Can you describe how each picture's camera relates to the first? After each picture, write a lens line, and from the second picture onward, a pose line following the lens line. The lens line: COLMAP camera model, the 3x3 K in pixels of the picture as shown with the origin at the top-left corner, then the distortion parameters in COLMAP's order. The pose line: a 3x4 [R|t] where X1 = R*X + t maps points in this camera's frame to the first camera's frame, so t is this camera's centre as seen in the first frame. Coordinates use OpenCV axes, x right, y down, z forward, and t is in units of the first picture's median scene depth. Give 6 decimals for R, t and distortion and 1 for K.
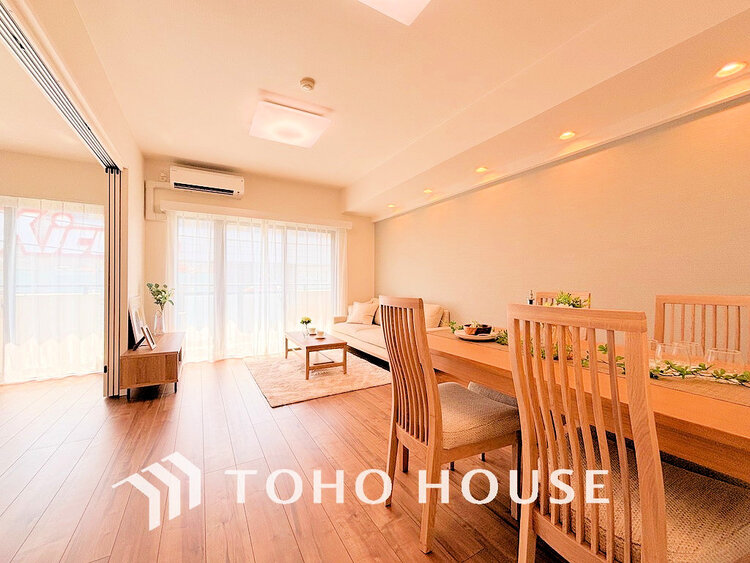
lens RADIAL K [[302.0, 0, 374.4], [0, 302.0, 280.9], [0, 0, 1]] dist [-0.000651, -0.000019]
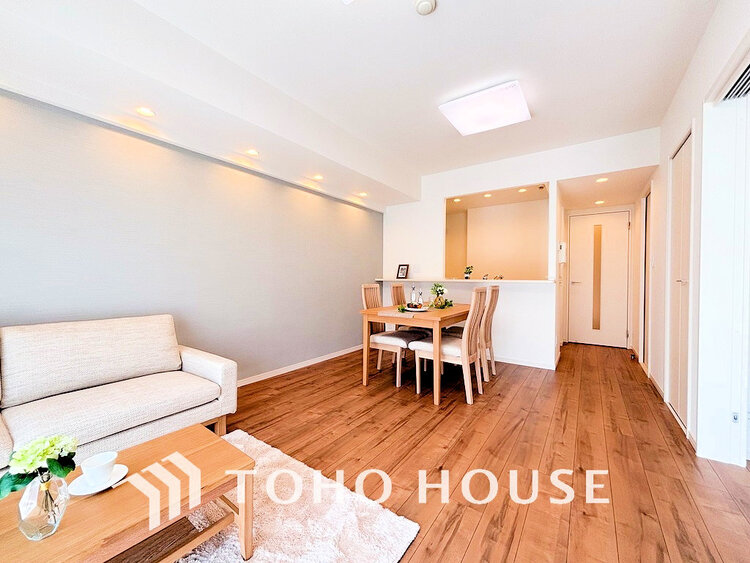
lens RADIAL K [[302.0, 0, 375.0], [0, 302.0, 281.0], [0, 0, 1]] dist [-0.000651, -0.000019]
pose [[-0.410522, -0.005529, 0.911834, -0.914588], [-0.013053, 0.999915, 0.000186, 0.009181], [-0.911757, -0.011825, -0.410560, 1.523892]]
